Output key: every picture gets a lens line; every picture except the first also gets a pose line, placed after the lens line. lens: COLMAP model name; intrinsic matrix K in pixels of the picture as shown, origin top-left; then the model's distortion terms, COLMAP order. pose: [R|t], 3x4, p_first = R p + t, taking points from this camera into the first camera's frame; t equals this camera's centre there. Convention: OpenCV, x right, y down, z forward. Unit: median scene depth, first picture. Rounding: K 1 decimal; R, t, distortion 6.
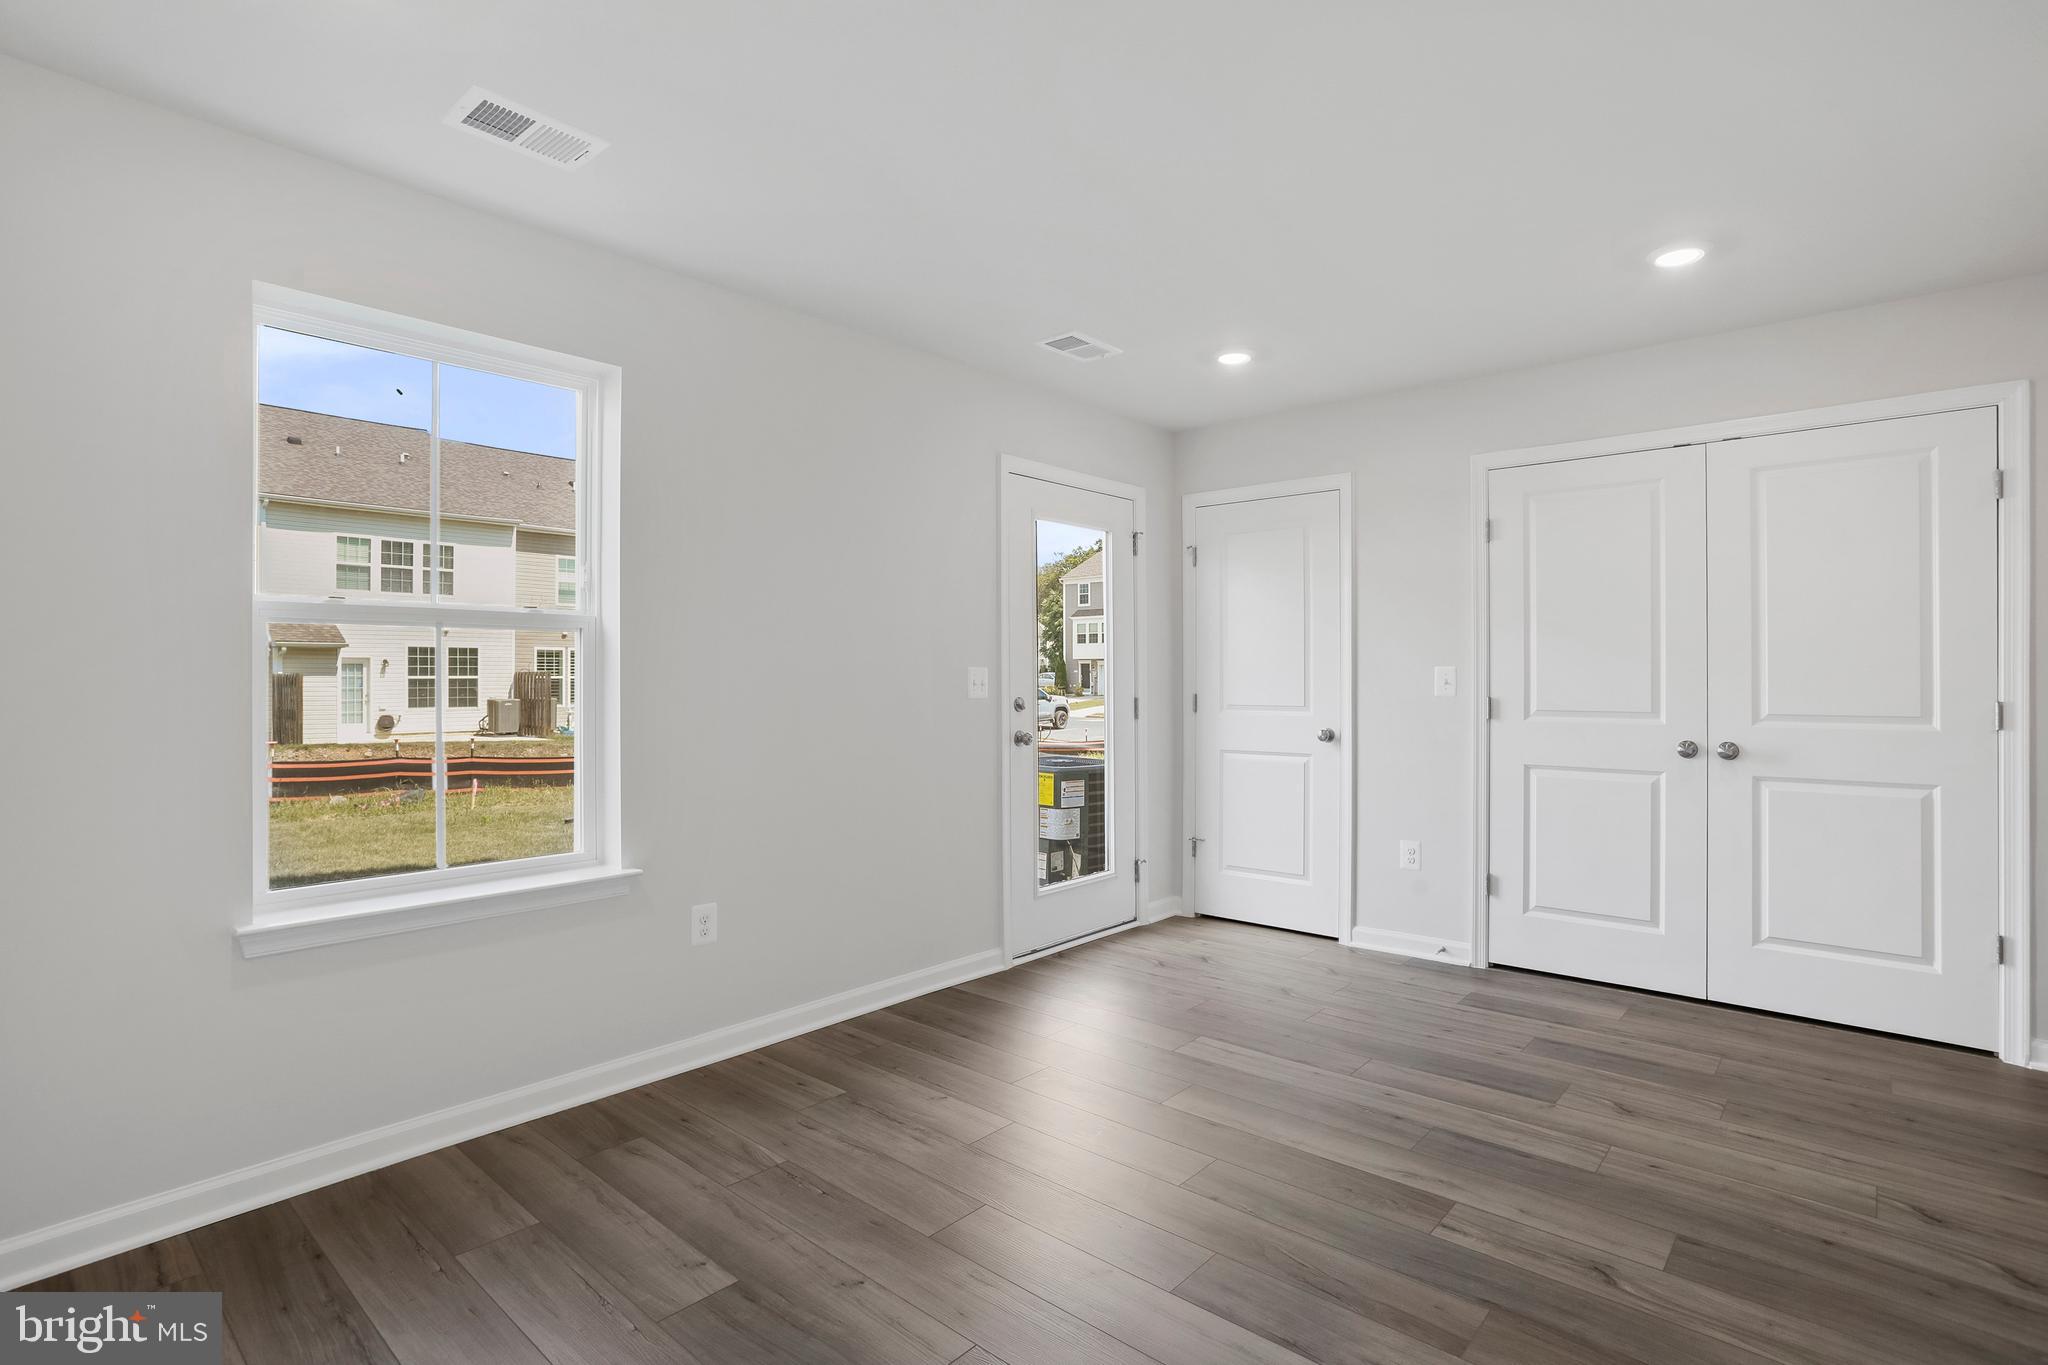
lens RADIAL K [[991.9, 0, 1013.3], [0, 991.9, 672.5], [0, 0, 1]] dist [-0.056356, 0.027178]
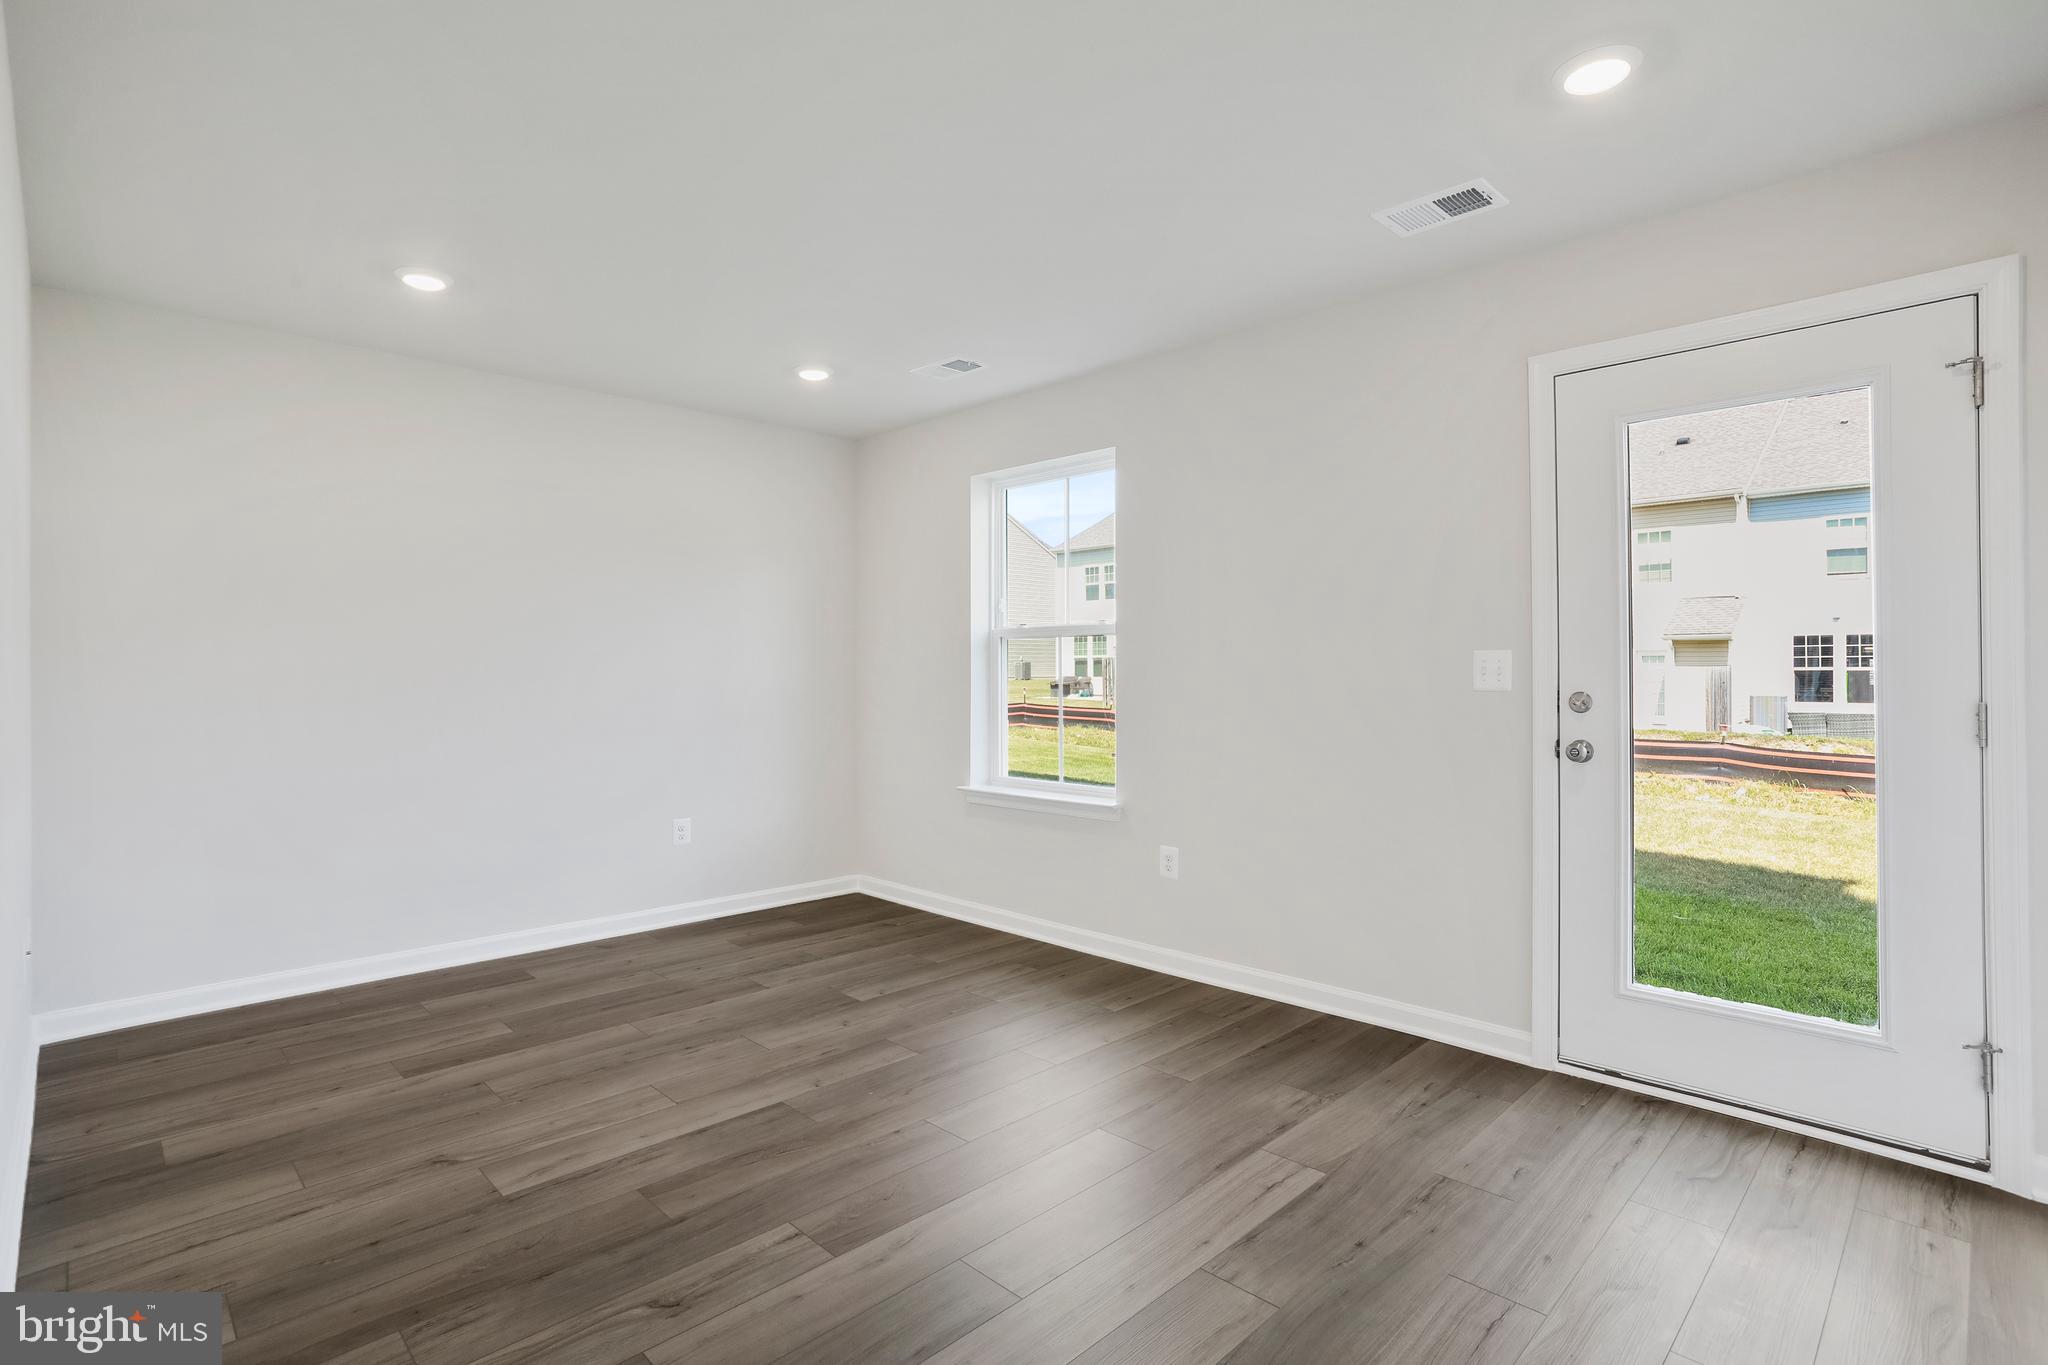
lens RADIAL K [[991.9, 0, 1011.9], [0, 991.9, 671.2], [0, 0, 1]] dist [-0.056356, 0.027178]
pose [[-0.065337, -0.003945, -0.997855, 0.968059], [0.007222, 0.999964, -0.004426, 0.016287], [0.997837, -0.007495, -0.065306, 0.890535]]
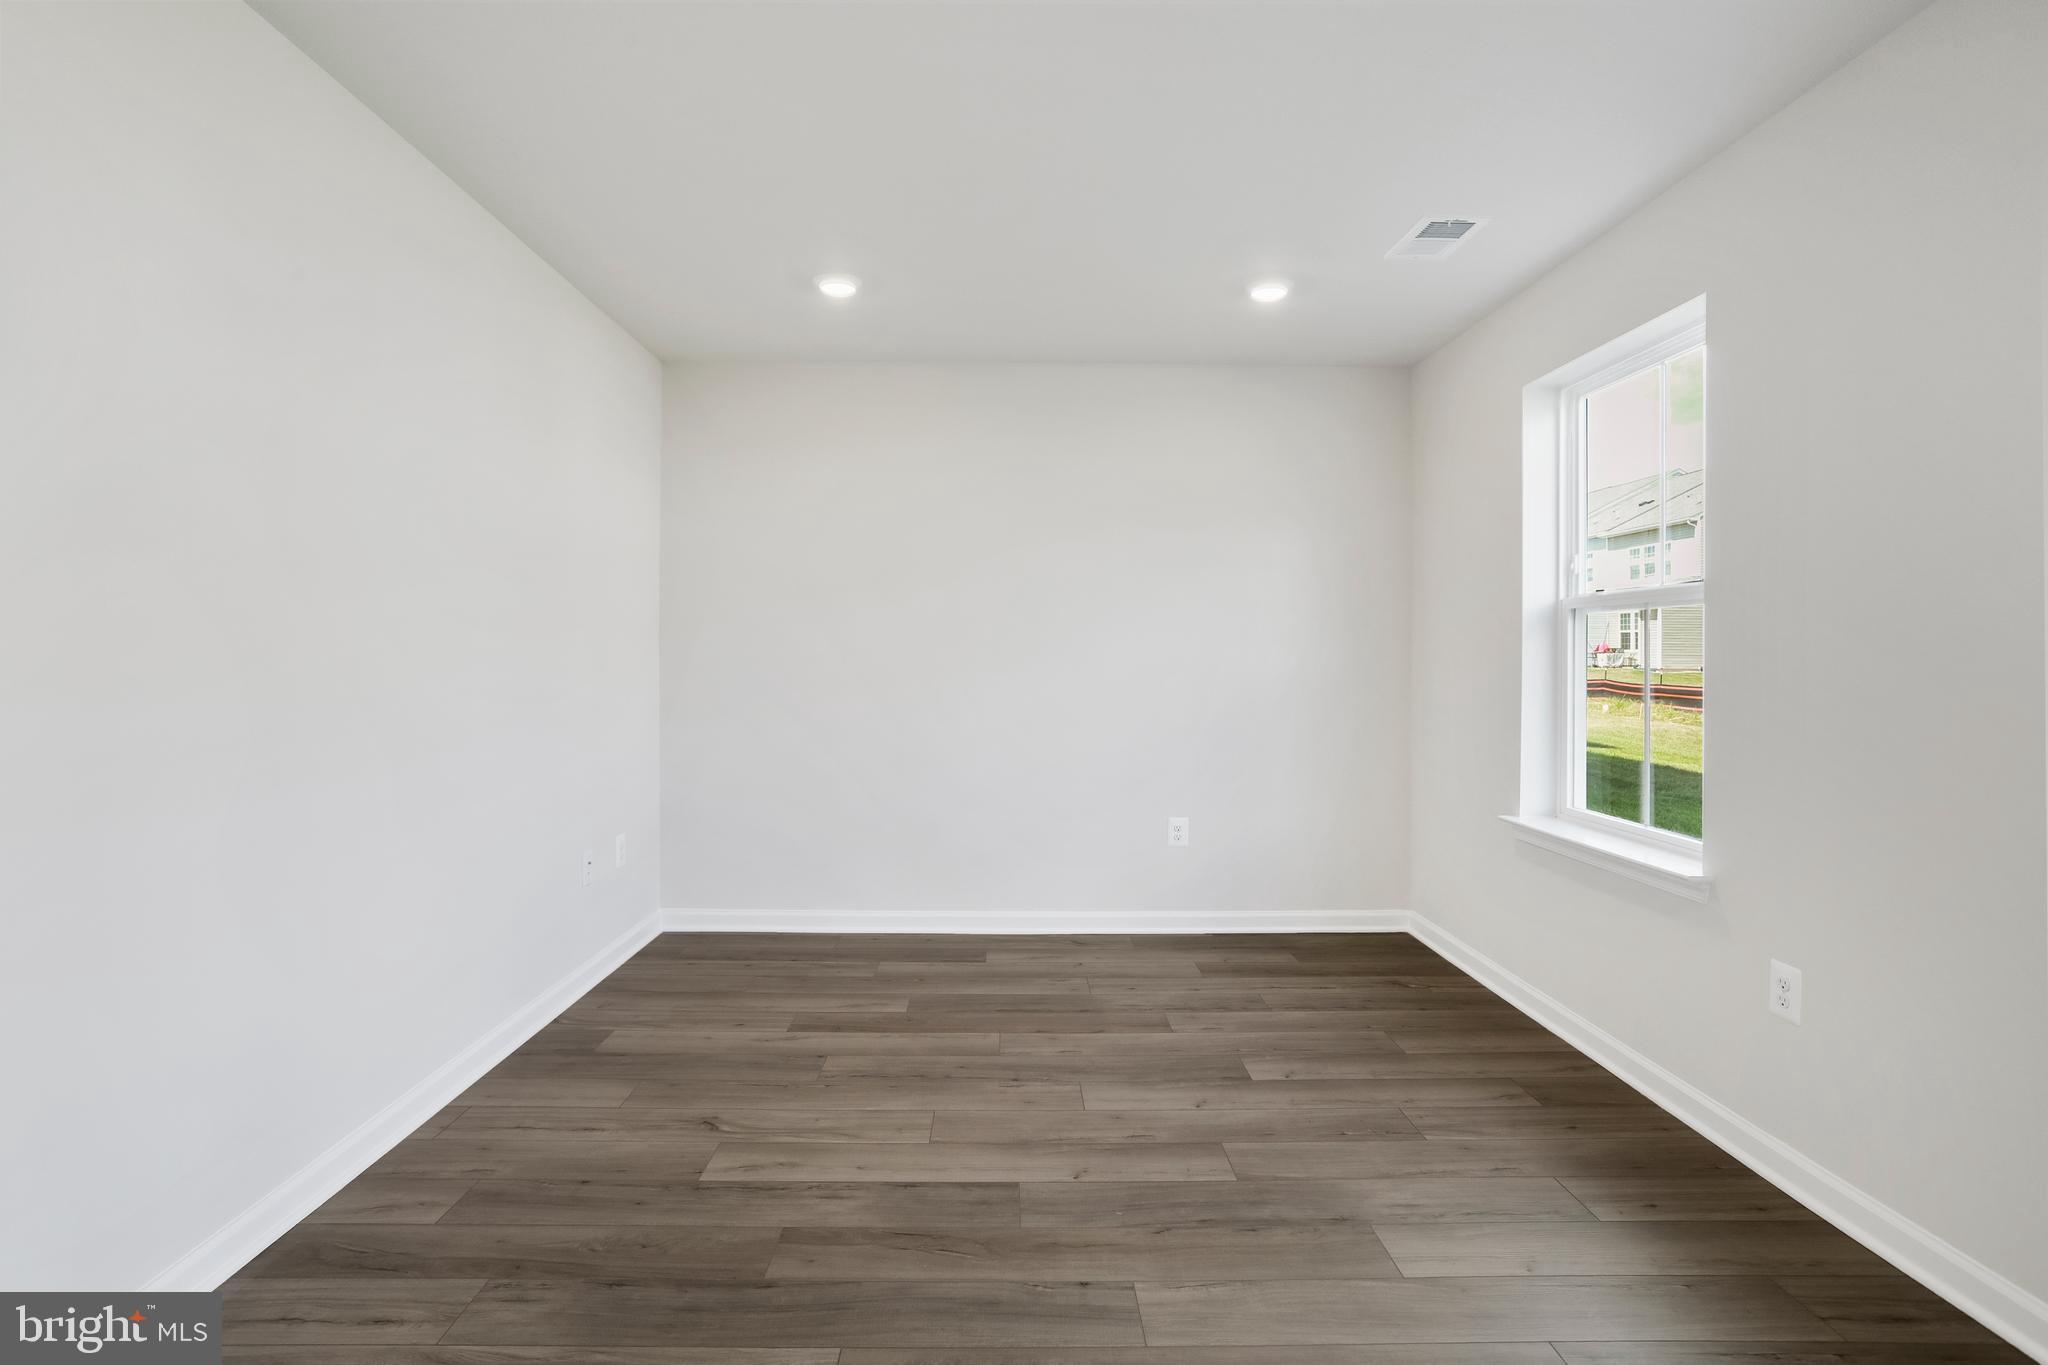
lens RADIAL K [[991.9, 0, 987.6], [0, 991.9, 661.0], [0, 0, 1]] dist [-0.056356, 0.027178]
pose [[-0.738230, -0.006433, -0.674518, 0.600735], [-0.005588, 0.999979, -0.003421, 0.020010], [0.674526, 0.001244, -0.738250, 1.135728]]
